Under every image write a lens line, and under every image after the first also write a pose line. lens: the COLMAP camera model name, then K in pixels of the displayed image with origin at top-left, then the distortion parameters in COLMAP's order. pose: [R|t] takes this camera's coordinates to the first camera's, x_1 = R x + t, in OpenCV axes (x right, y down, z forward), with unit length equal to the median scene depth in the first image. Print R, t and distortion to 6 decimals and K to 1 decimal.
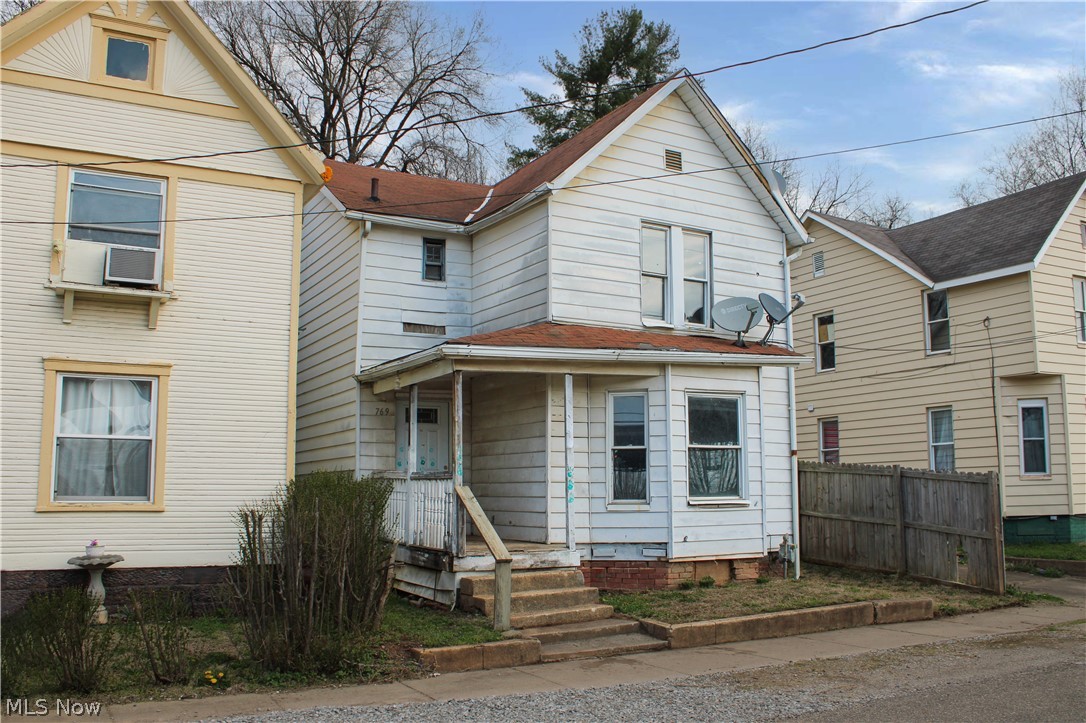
lens RADIAL K [[948.2, 0, 543.0], [0, 948.2, 361.5], [0, 0, 1]] dist [-0.171948, 0.170575]
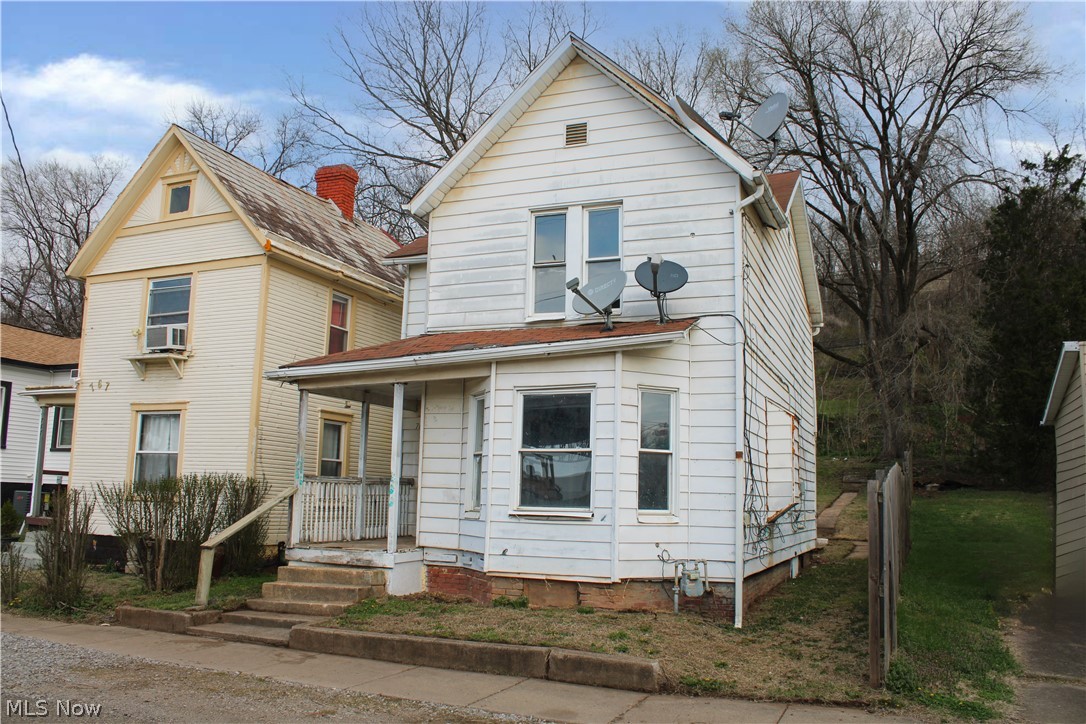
lens RADIAL K [[879.3, 0, 543.0], [0, 879.3, 362.0], [0, 0, 1]] dist [-0.150290, 0.123579]
pose [[0.620057, -0.102937, -0.777774, 0.851515], [0.082806, 0.994405, -0.065593, 0.064486], [0.780174, -0.023733, 0.625112, 0.504976]]
